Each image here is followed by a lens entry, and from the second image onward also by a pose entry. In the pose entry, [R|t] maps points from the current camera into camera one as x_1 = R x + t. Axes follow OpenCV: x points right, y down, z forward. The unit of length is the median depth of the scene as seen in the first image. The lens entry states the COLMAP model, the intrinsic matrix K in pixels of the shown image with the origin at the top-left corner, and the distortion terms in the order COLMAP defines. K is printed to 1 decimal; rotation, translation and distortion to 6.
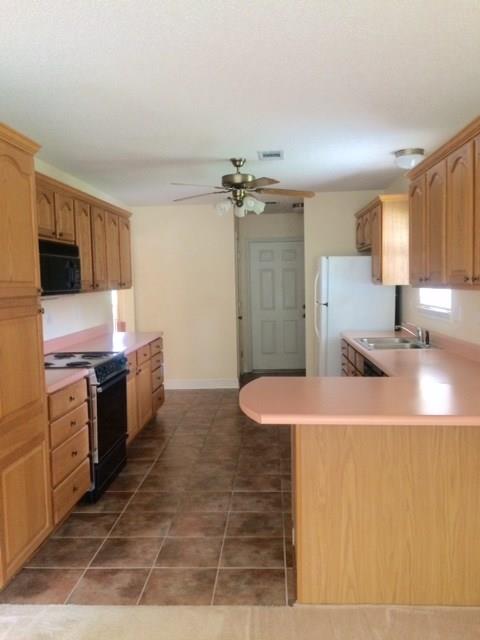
lens RADIAL K [[546.1, 0, 242.1], [0, 546.1, 317.2], [0, 0, 1]] dist [0.077515, -0.114946]
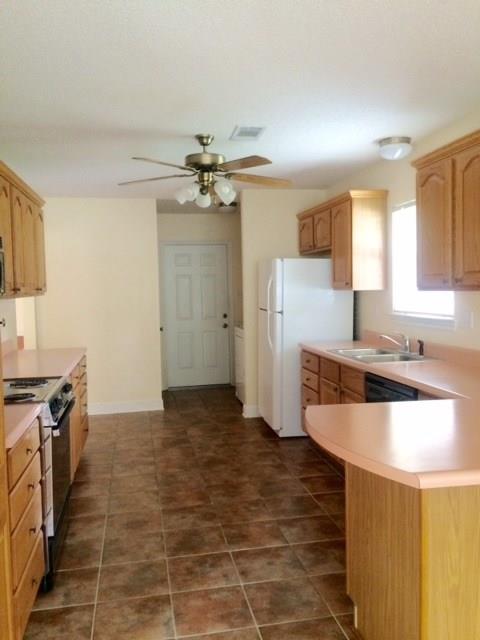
lens RADIAL K [[546.1, 0, 242.1], [0, 546.1, 317.2], [0, 0, 1]] dist [0.077515, -0.114946]
pose [[0.969736, -0.010379, 0.243935, -0.163951], [0.015016, 0.999740, -0.017155, -0.001546], [-0.243693, 0.020299, 0.969640, 0.201298]]
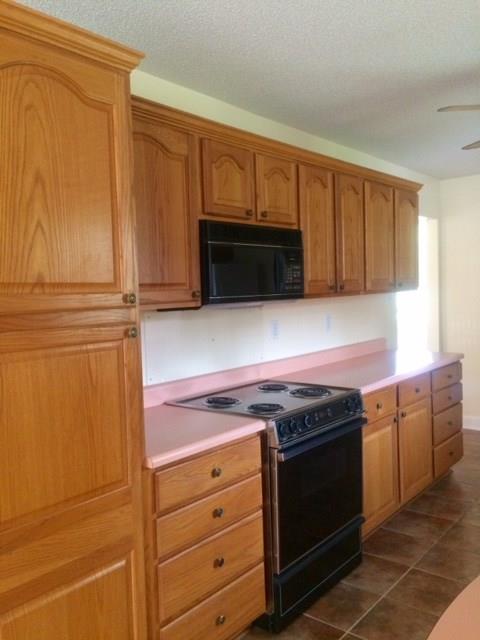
lens RADIAL K [[546.1, 0, 242.1], [0, 546.1, 317.2], [0, 0, 1]] dist [0.077515, -0.114946]
pose [[0.804985, 0.028907, -0.592590, 0.054344], [-0.028601, 0.999542, 0.009906, -0.024663], [0.592605, 0.008974, 0.805443, 0.393778]]
